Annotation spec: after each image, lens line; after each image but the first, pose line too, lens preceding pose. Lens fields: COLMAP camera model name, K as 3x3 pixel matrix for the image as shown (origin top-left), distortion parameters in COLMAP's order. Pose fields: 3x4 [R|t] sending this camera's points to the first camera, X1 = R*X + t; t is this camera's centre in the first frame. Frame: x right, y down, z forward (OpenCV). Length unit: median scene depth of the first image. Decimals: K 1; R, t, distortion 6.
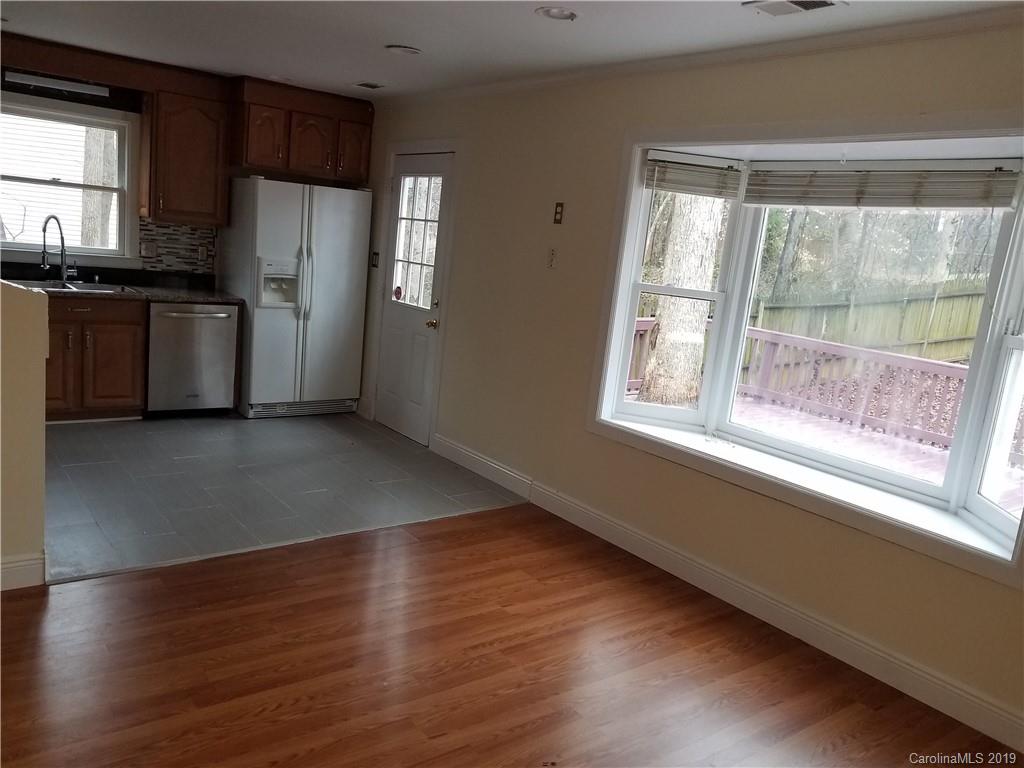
lens RADIAL K [[795.4, 0, 504.7], [0, 795.4, 370.5], [0, 0, 1]] dist [0.012688, 0.005926]
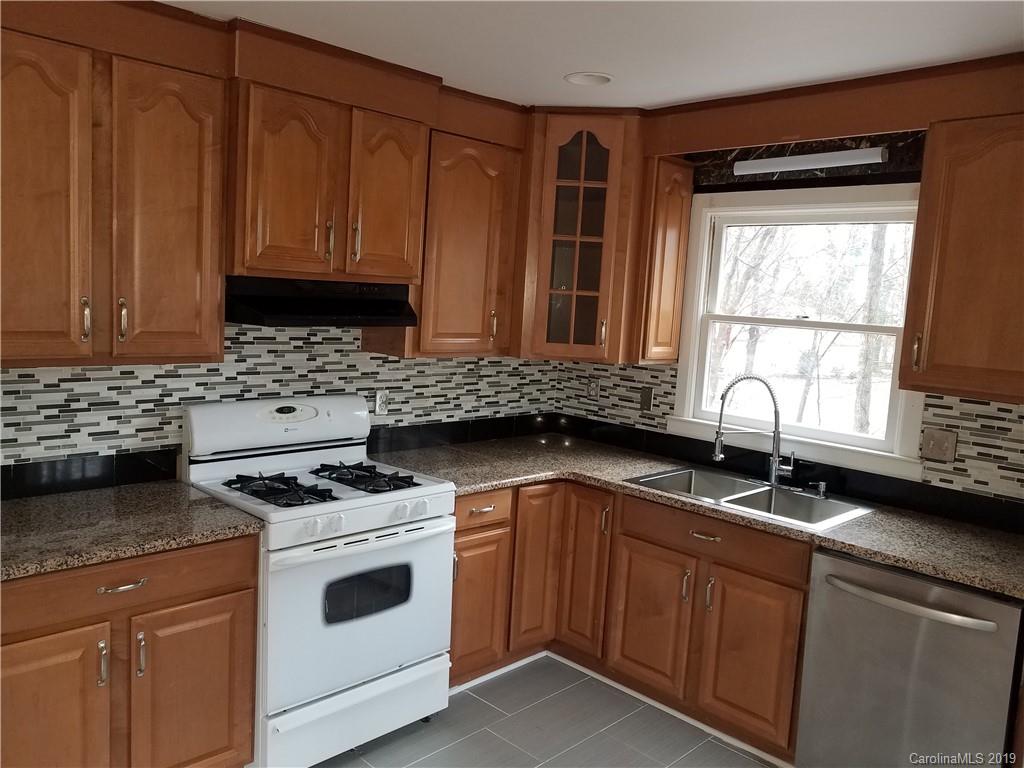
lens RADIAL K [[799.4, 0, 512.0], [0, 799.4, 384.0], [0, 0, 1]] dist [0.001970, 0.012085]
pose [[0.136283, 0.017418, -0.990517, 0.014381], [-0.208486, 0.977958, -0.011488, -0.178520], [0.968484, 0.208075, 0.136910, 0.932579]]
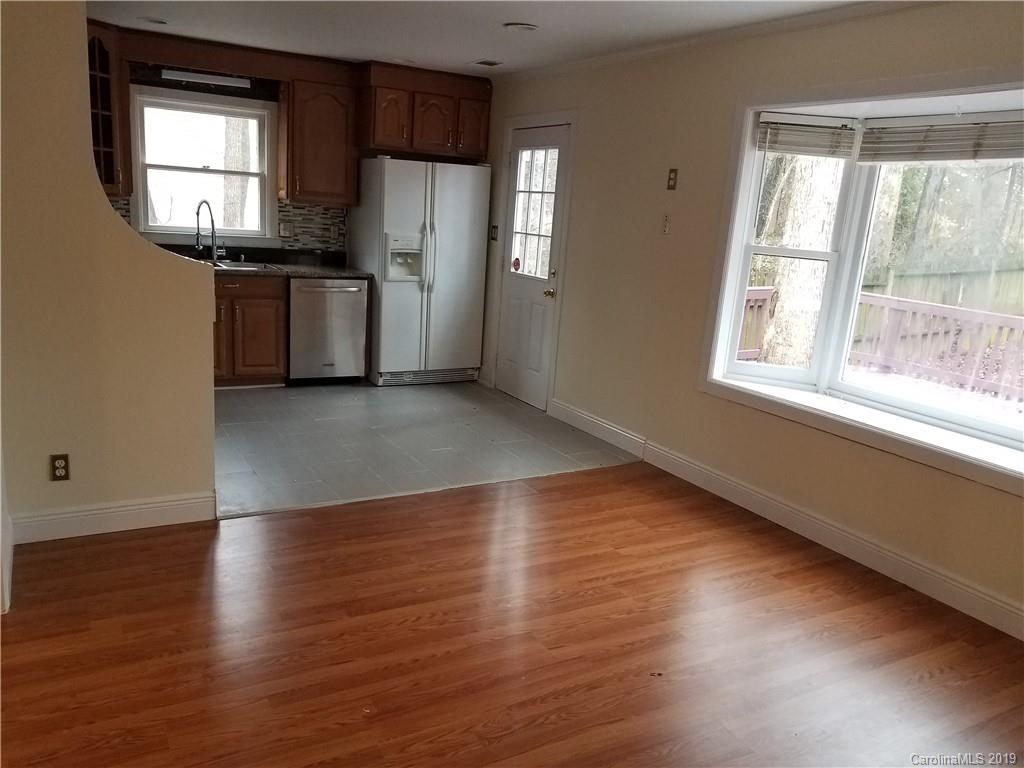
lens RADIAL K [[799.4, 0, 512.0], [0, 799.4, 384.0], [0, 0, 1]] dist [0.001970, 0.012085]
pose [[0.990531, -0.000279, -0.137288, 0.004311], [0.006282, 0.999043, 0.043289, 0.016659], [0.137145, -0.043741, 0.989585, -0.049864]]
